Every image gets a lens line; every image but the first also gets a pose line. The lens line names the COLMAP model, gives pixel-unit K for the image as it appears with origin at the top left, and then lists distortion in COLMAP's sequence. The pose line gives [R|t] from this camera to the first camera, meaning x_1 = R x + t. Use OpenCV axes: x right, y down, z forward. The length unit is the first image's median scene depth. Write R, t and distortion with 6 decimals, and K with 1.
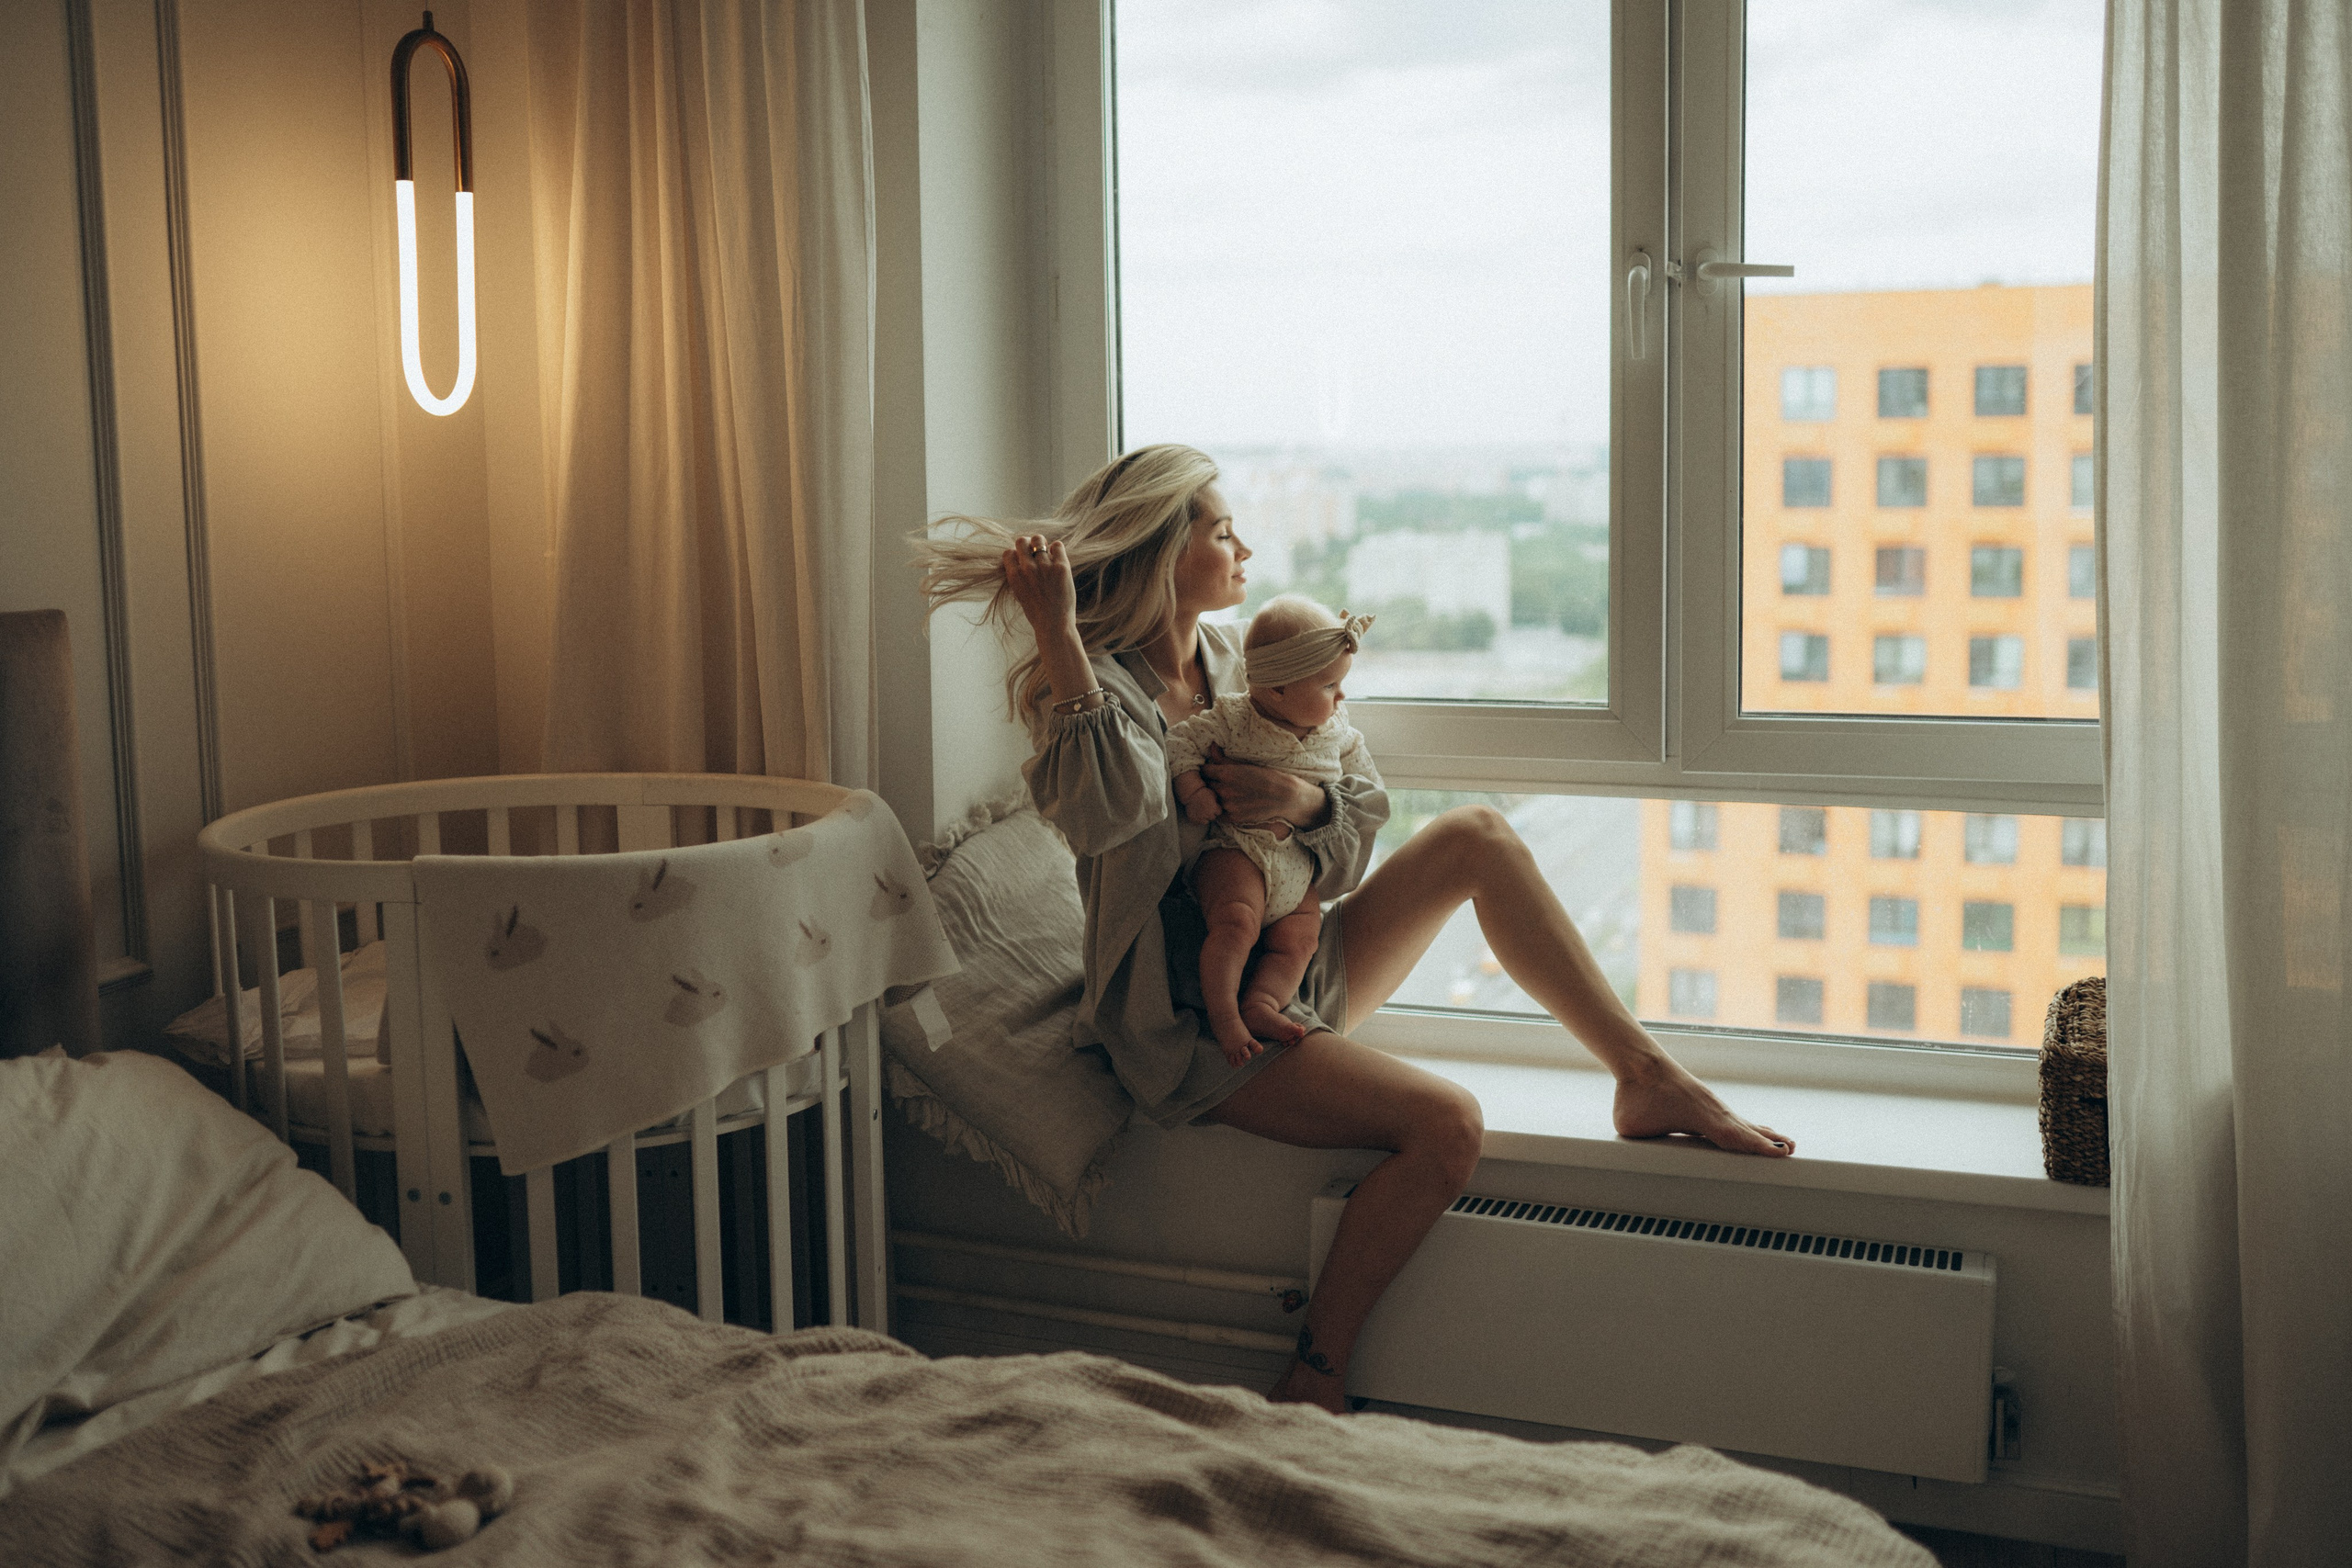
lens RADIAL K [[2095.1, 0, 1176.0], [0, 2095.1, 784.0], [0, 0, 1]] dist [-0.007473, -0.018273]
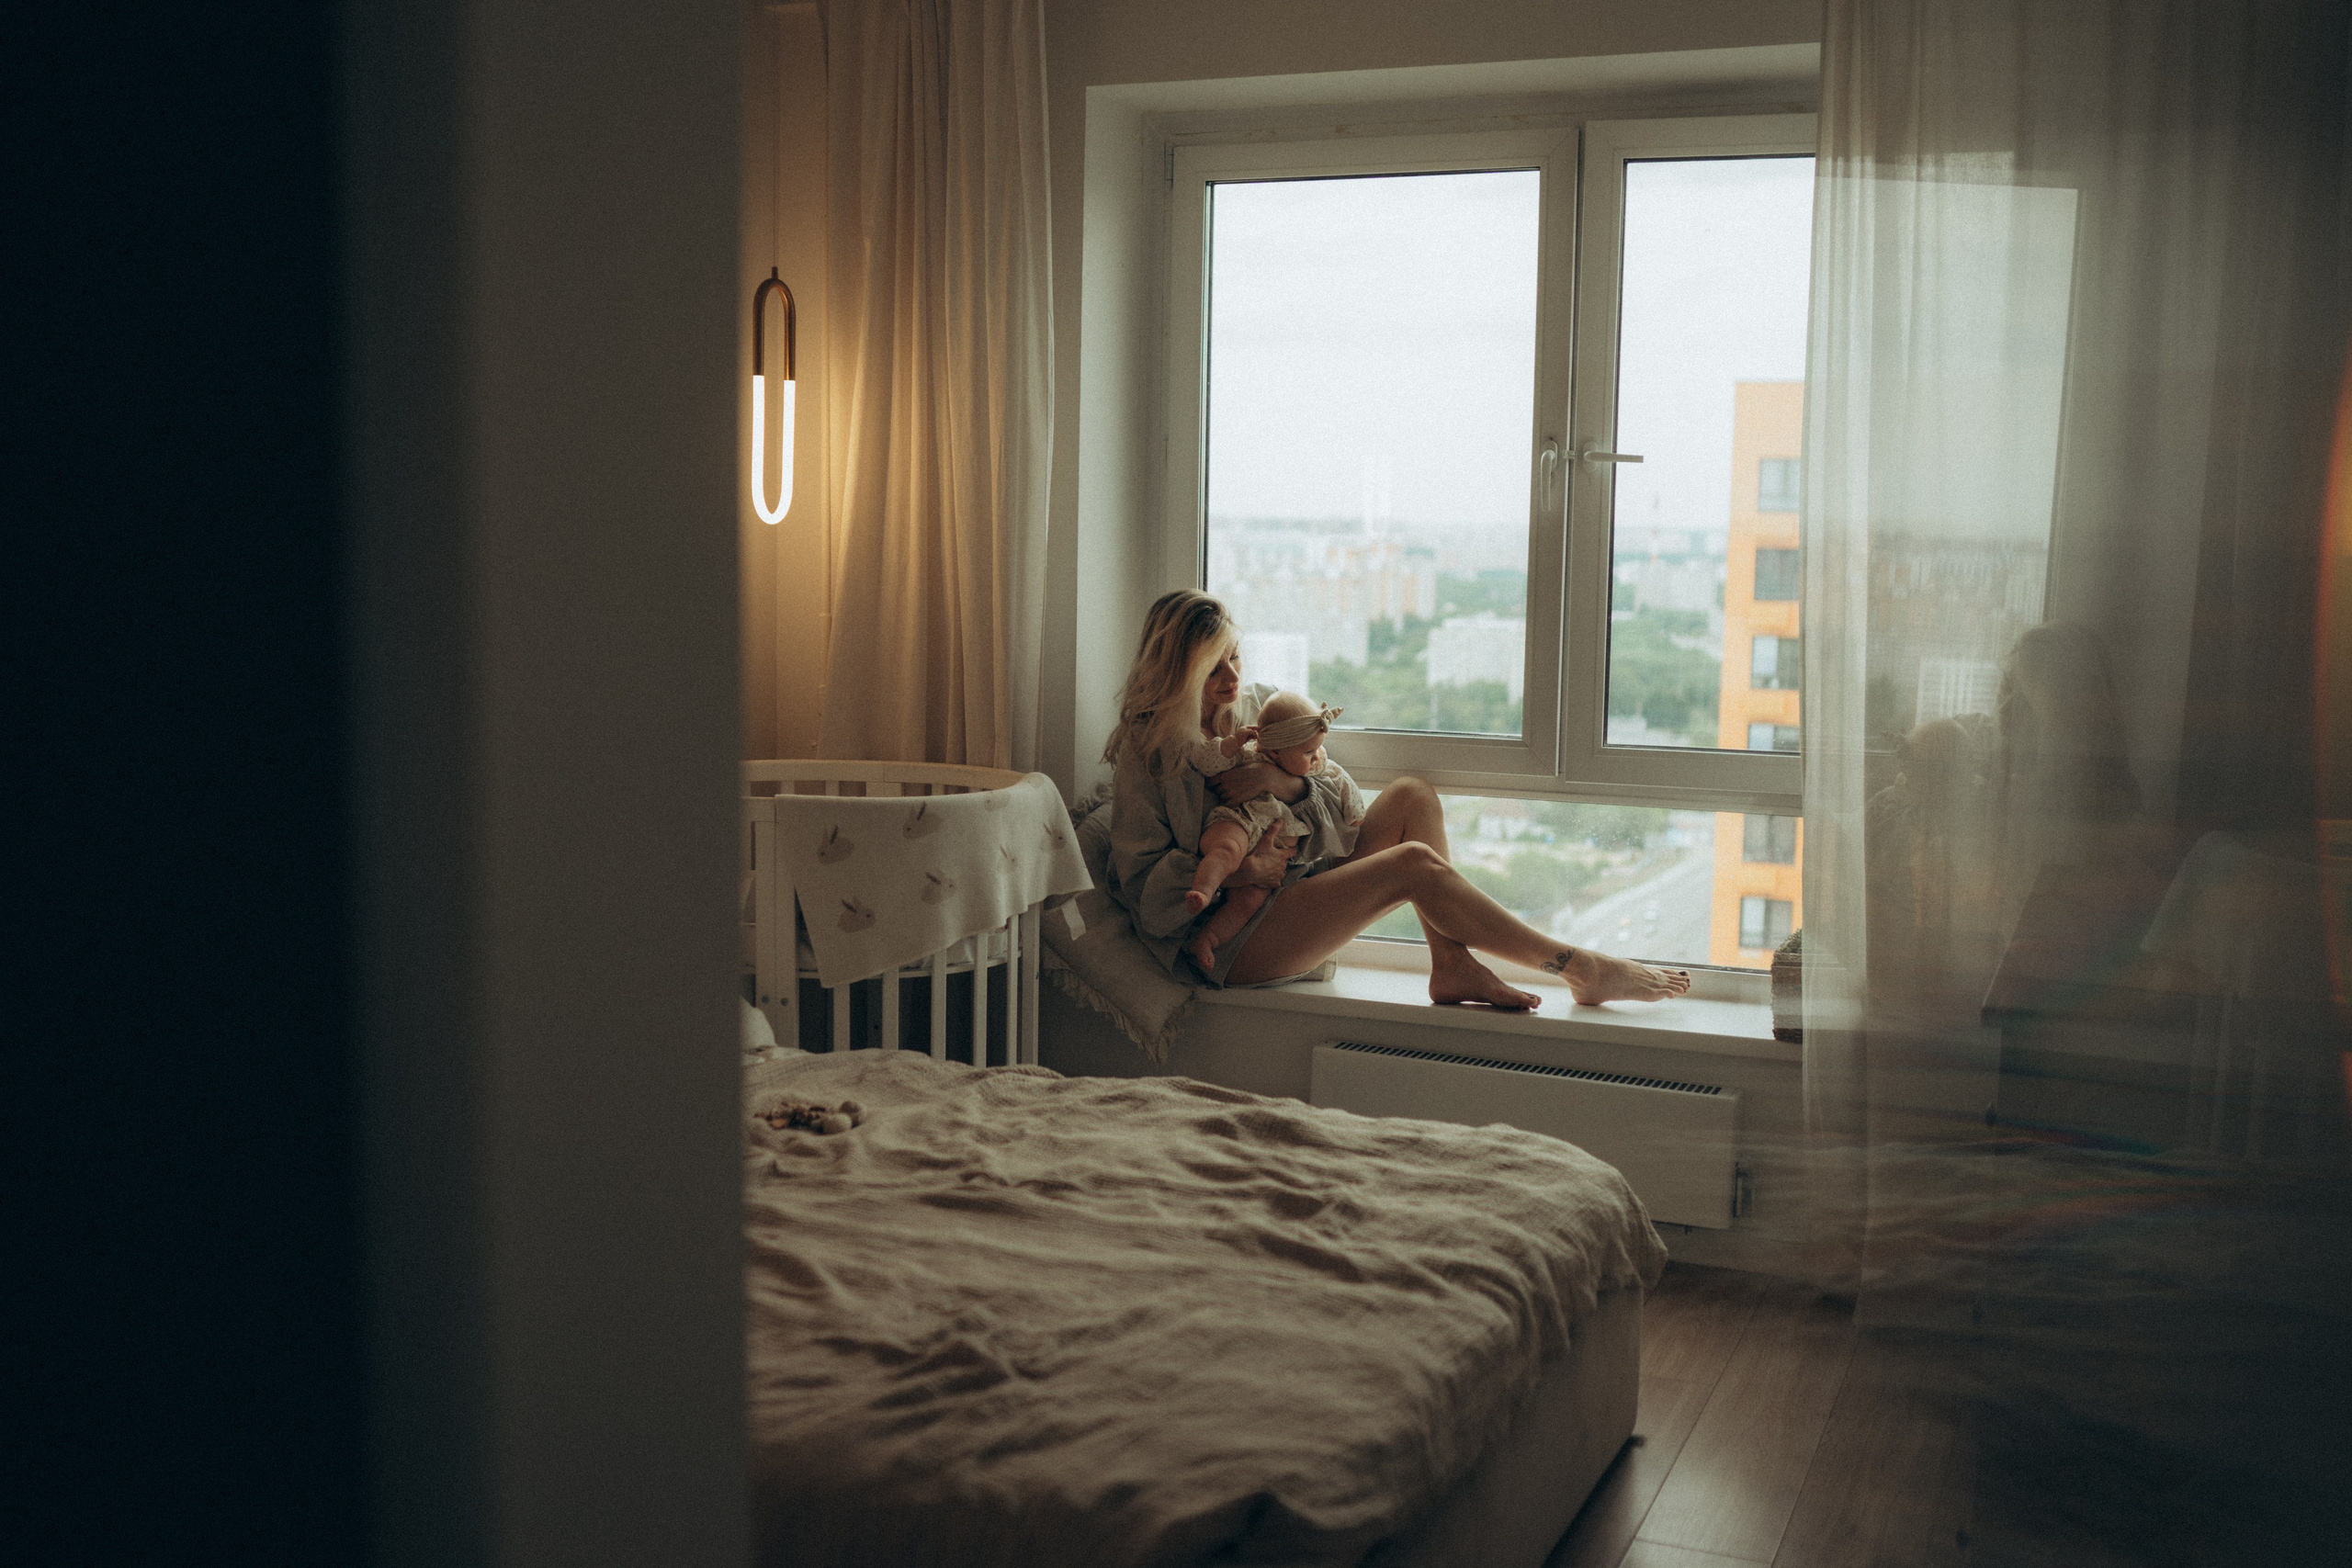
lens RADIAL K [[2209.5, 0, 1208.6], [0, 2209.5, 880.9], [0, 0, 1]] dist [-0.012694, -0.018603]
pose [[0.999276, 0.034542, -0.015933, 0.010496], [-0.034464, 0.999393, 0.005180, 0.077519], [0.016102, -0.004627, 0.999860, -0.709183]]
